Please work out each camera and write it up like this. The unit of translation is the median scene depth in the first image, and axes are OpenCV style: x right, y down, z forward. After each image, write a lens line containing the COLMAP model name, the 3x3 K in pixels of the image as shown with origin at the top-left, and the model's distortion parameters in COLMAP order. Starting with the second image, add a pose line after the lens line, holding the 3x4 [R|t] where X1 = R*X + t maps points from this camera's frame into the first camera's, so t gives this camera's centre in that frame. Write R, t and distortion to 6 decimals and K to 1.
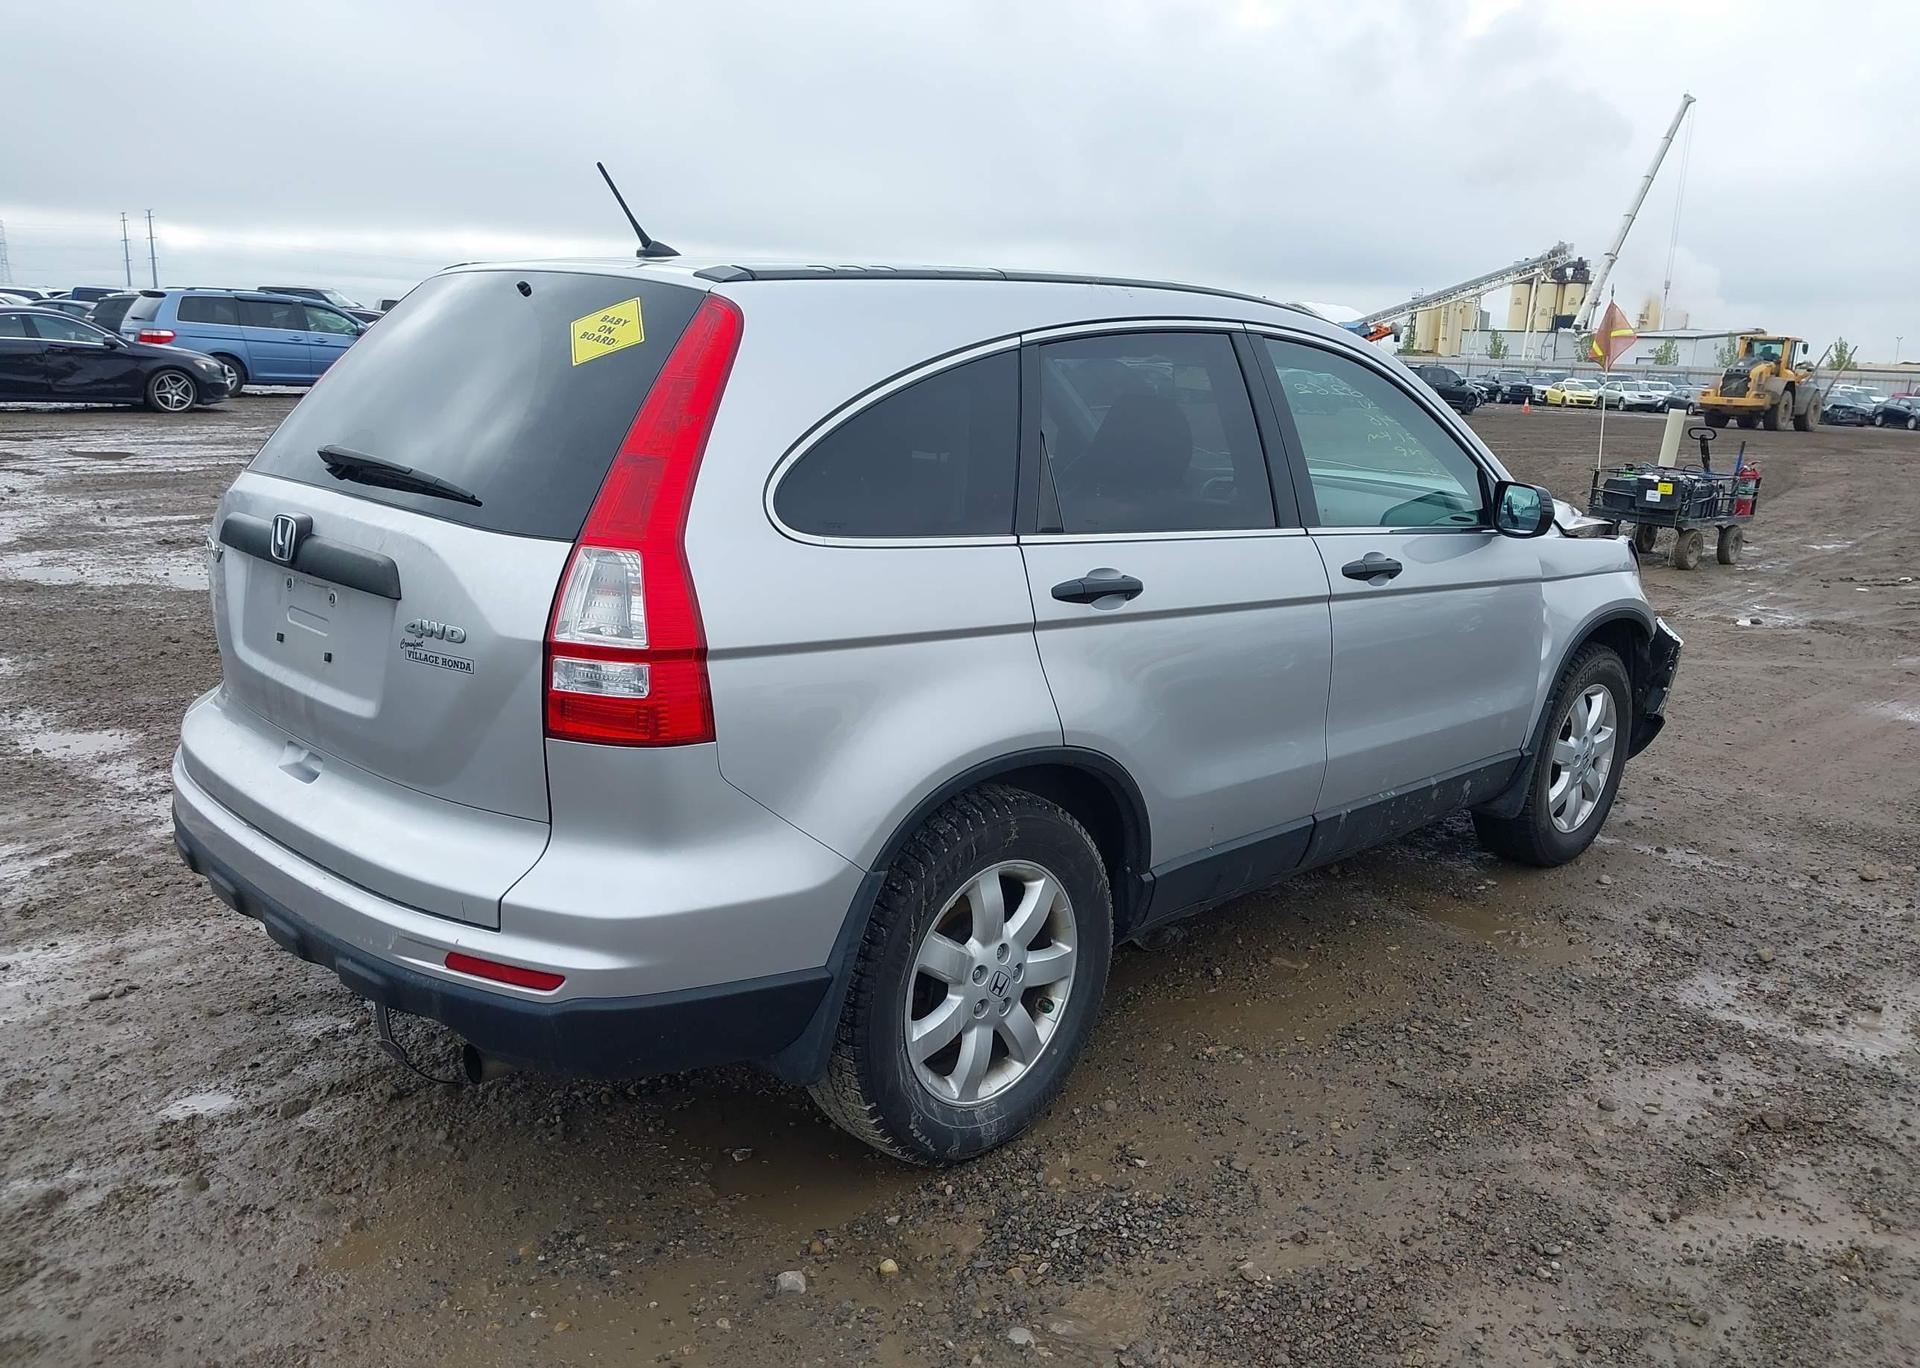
lens RADIAL K [[1491.8, 0, 975.6], [0, 1491.8, 687.7], [0, 0, 1]] dist [0.074837, -0.093617]
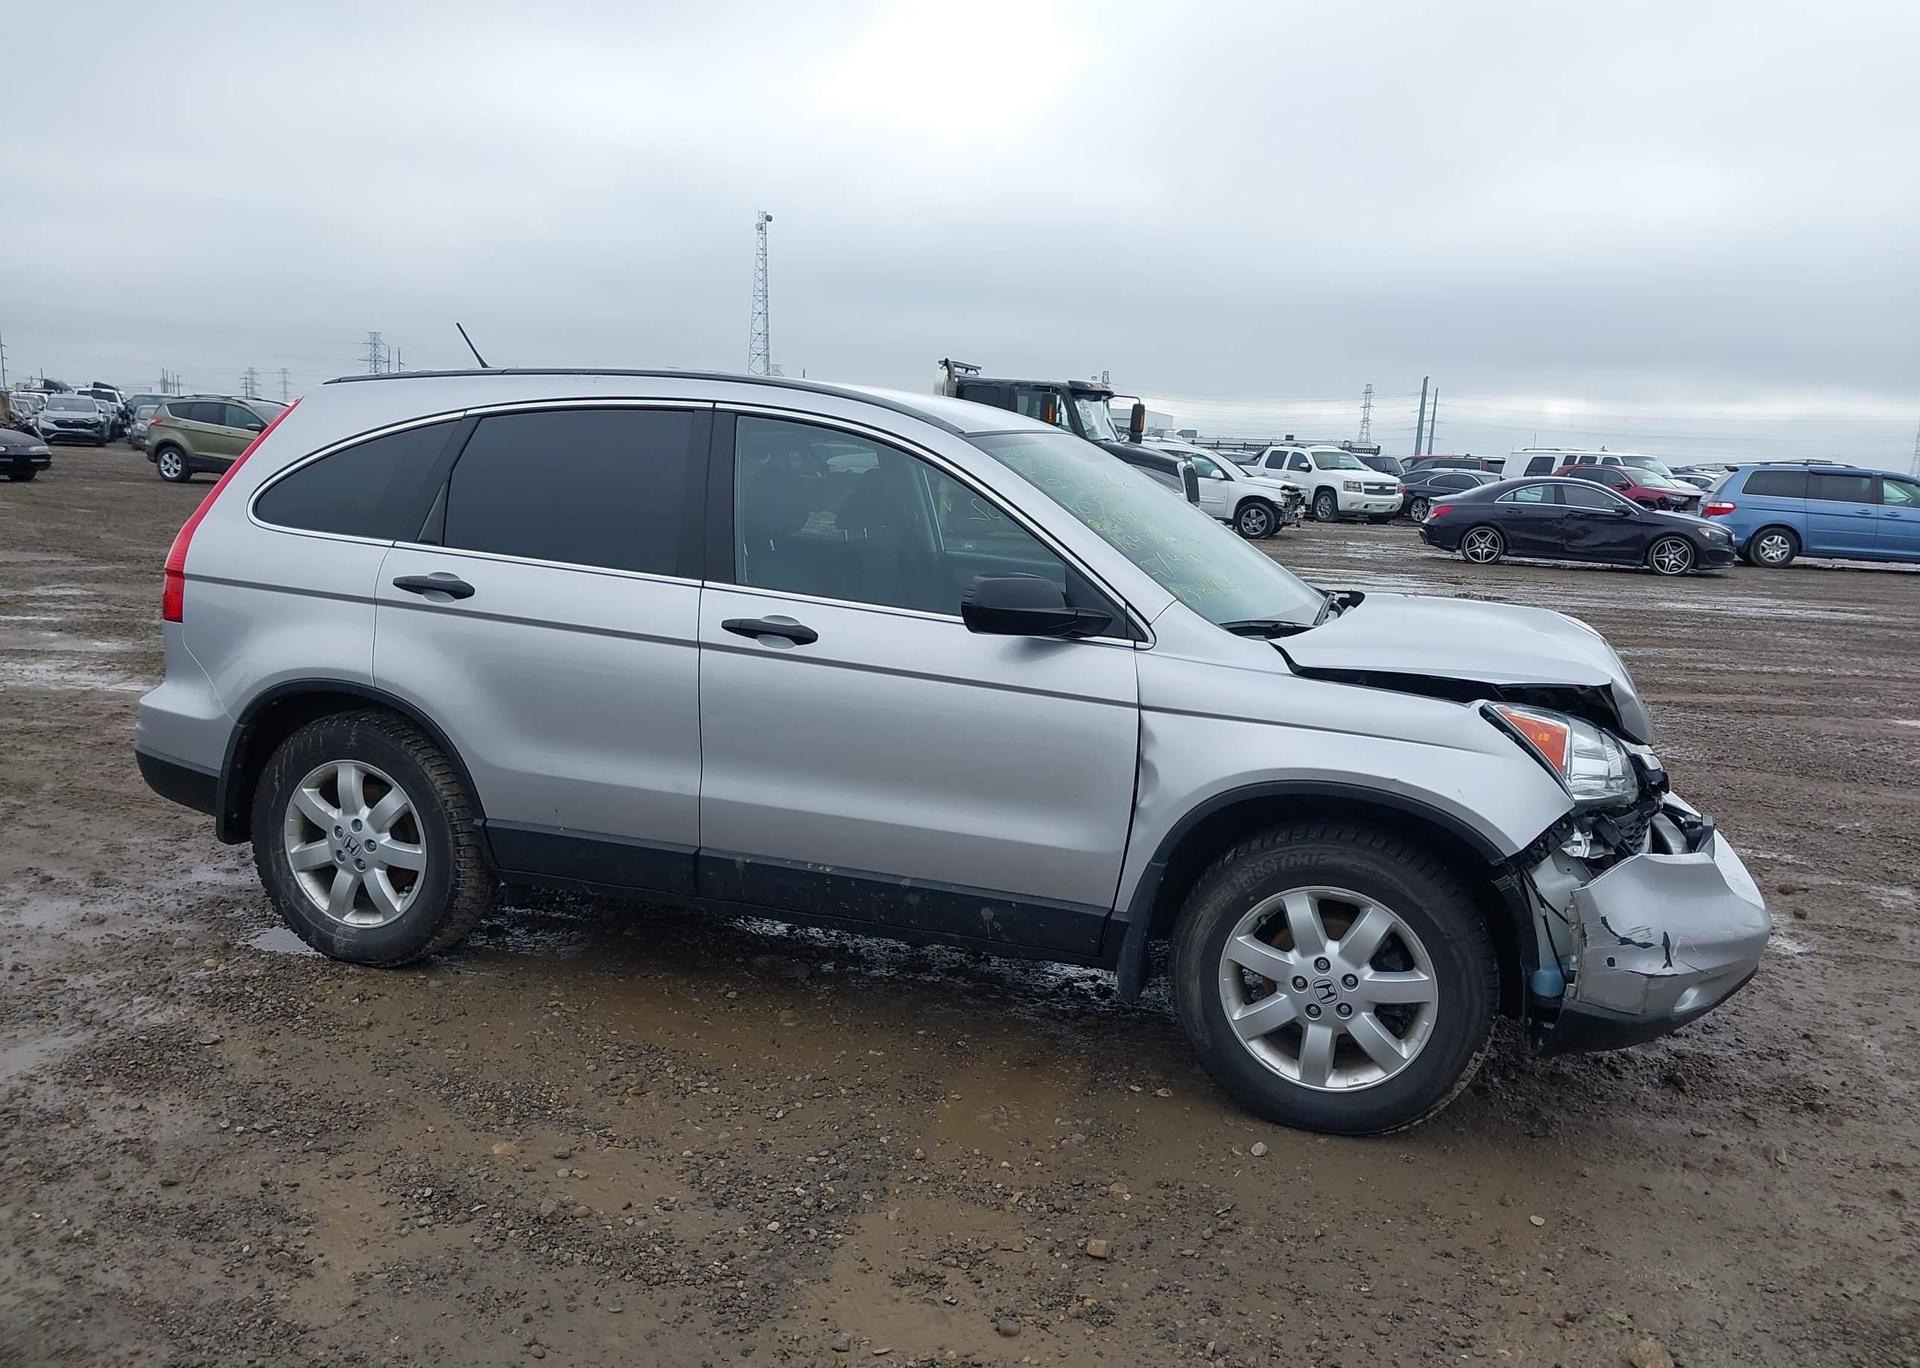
lens RADIAL K [[1491.8, 0, 972.8], [0, 1491.8, 697.0], [0, 0, 1]] dist [0.074837, -0.093617]
pose [[0.440458, 0.123246, -0.889273, 1.483233], [-0.224265, 0.974234, 0.023943, -0.107016], [0.869311, 0.188887, 0.456749, 0.780878]]
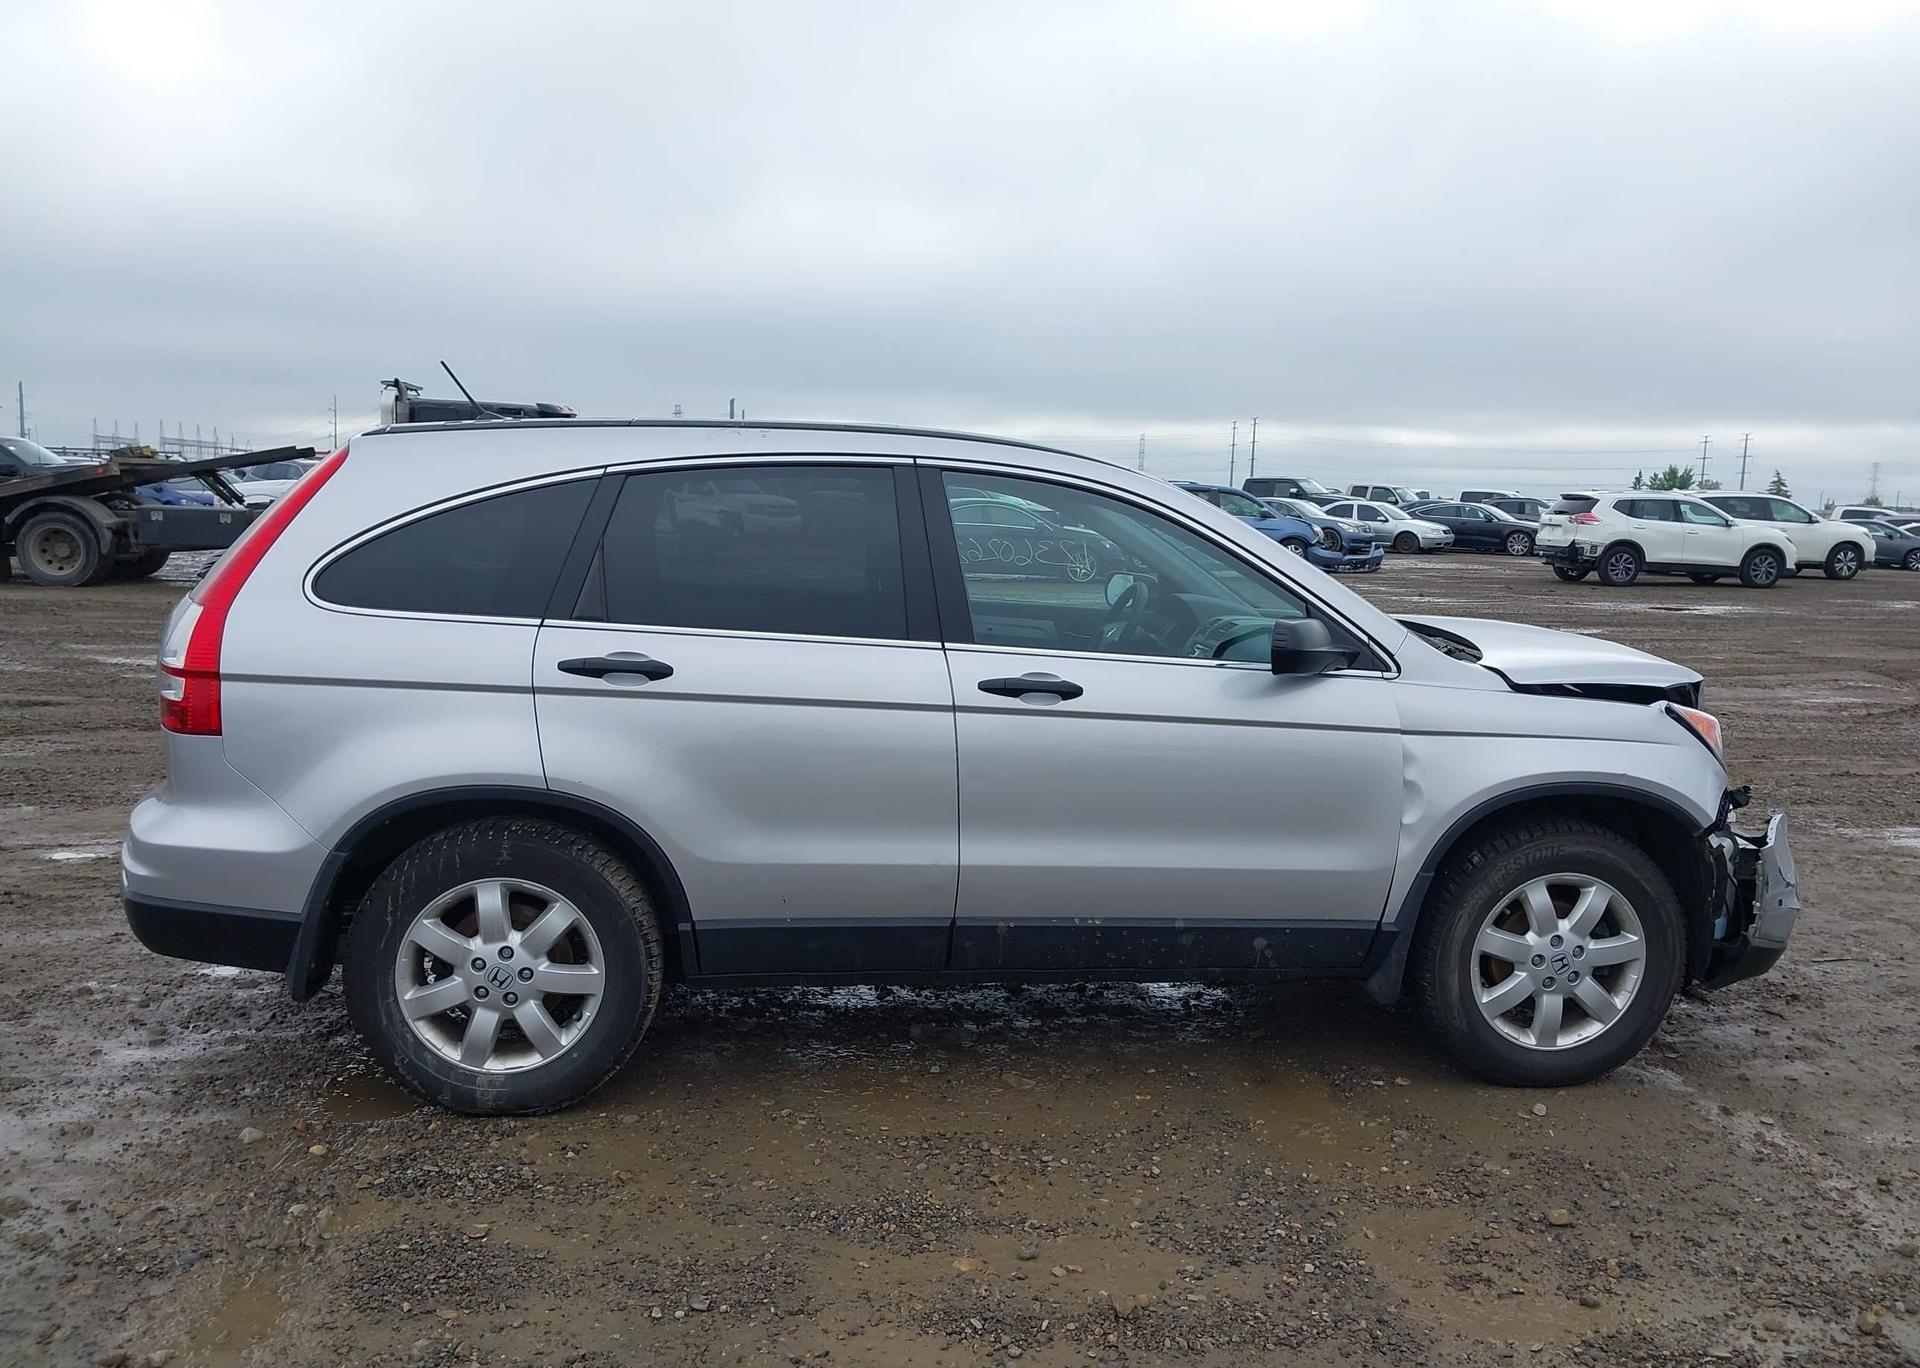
lens RADIAL K [[1491.8, 0, 978.1], [0, 1491.8, 687.0], [0, 0, 1]] dist [0.074837, -0.093617]
pose [[0.786249, 0.057964, -0.615185, 1.021001], [-0.130656, 0.988675, -0.073833, 0.000356], [0.603938, 0.138428, 0.784918, 0.212051]]
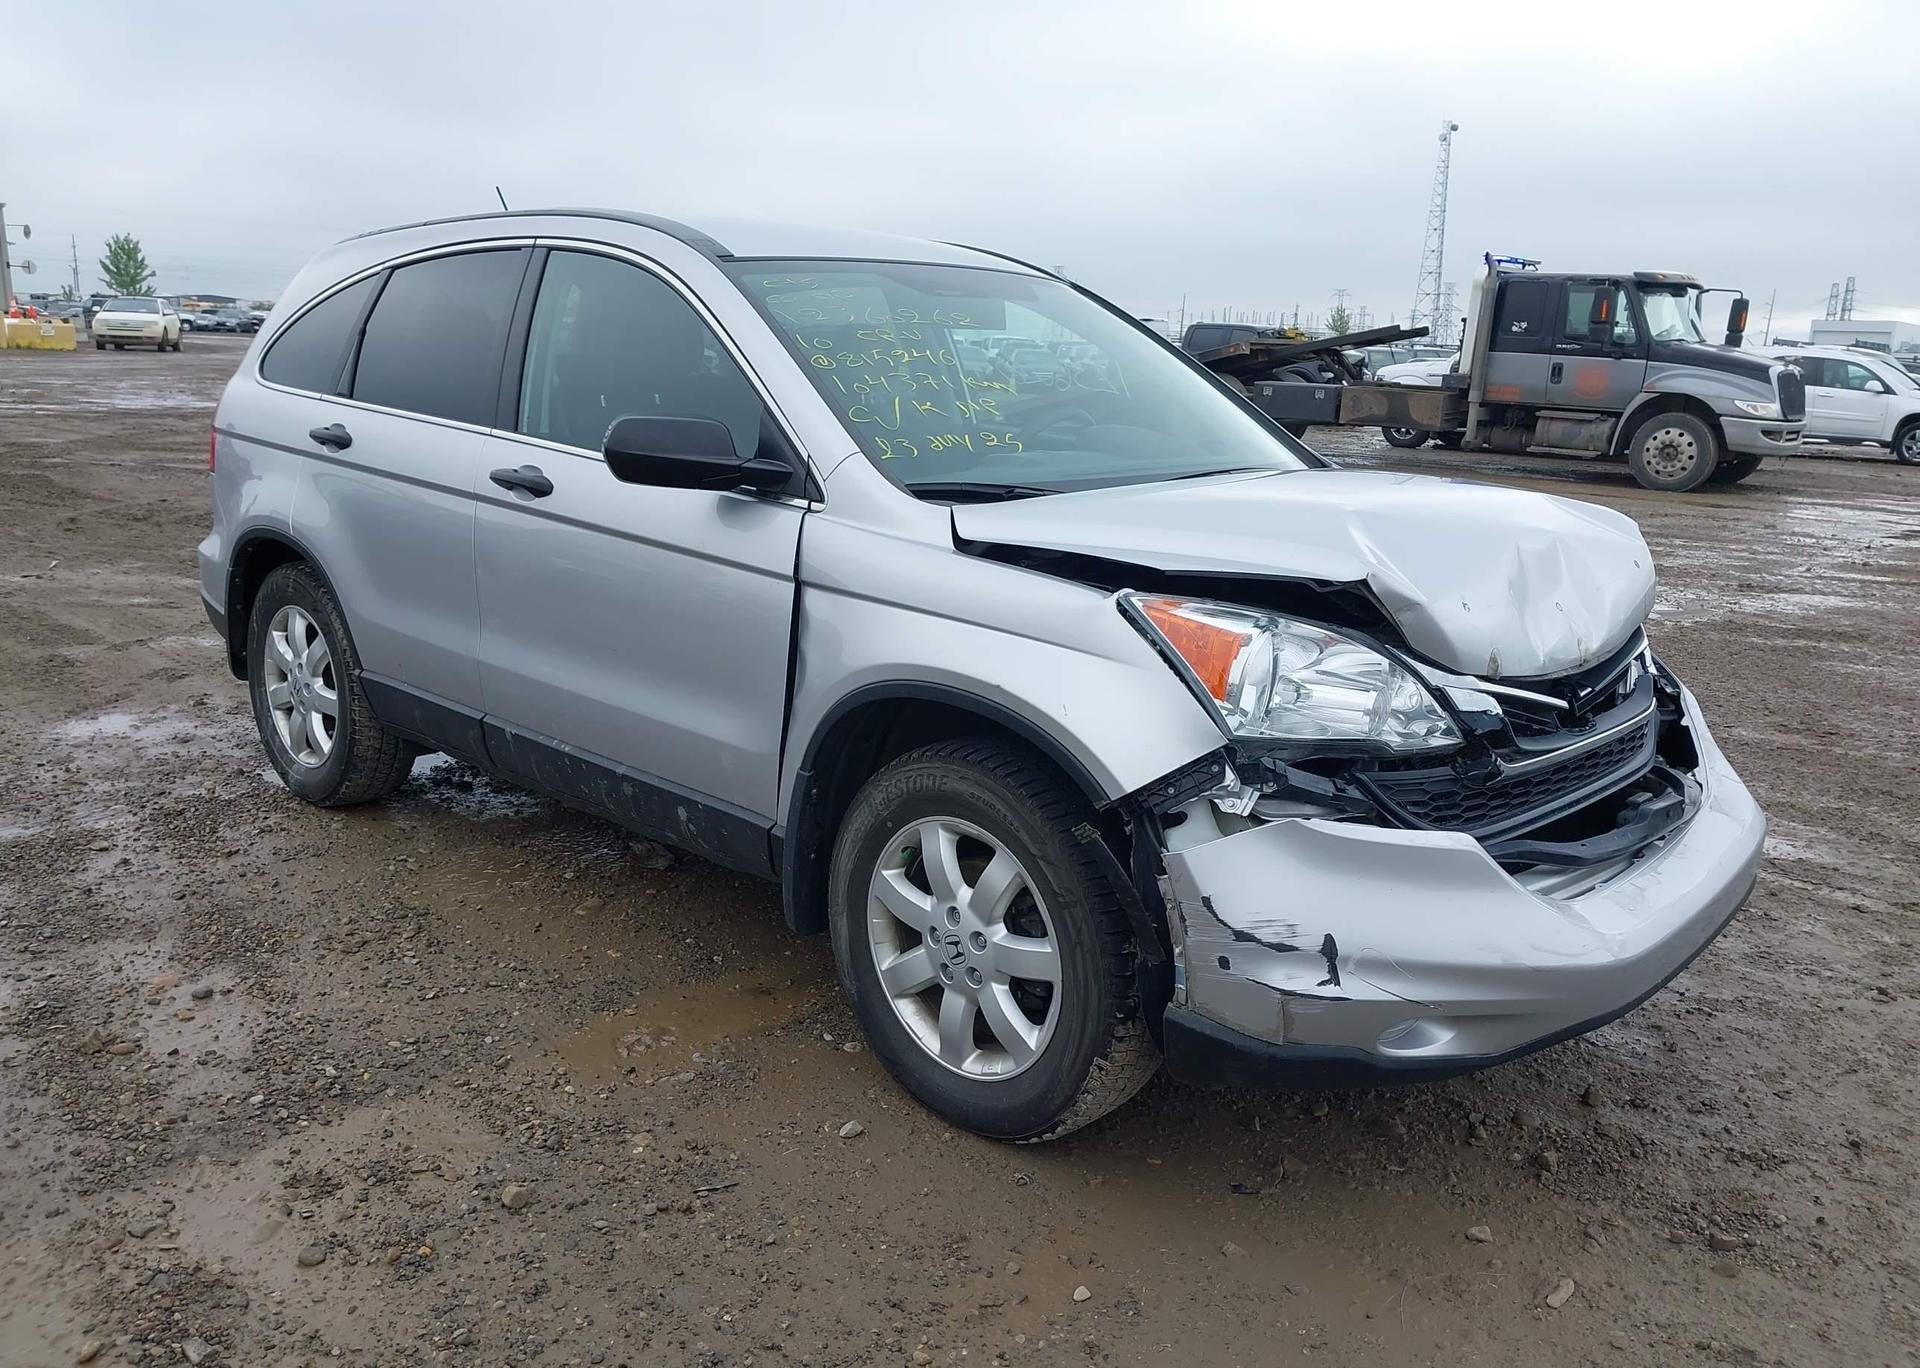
lens RADIAL K [[1491.8, 0, 961.0], [0, 1491.8, 698.0], [0, 0, 1]] dist [0.074837, -0.093617]
pose [[0.023426, 0.185263, -0.982410, 1.466924], [-0.255080, 0.951262, 0.173307, -0.220057], [0.966636, 0.246533, 0.069541, 1.466709]]
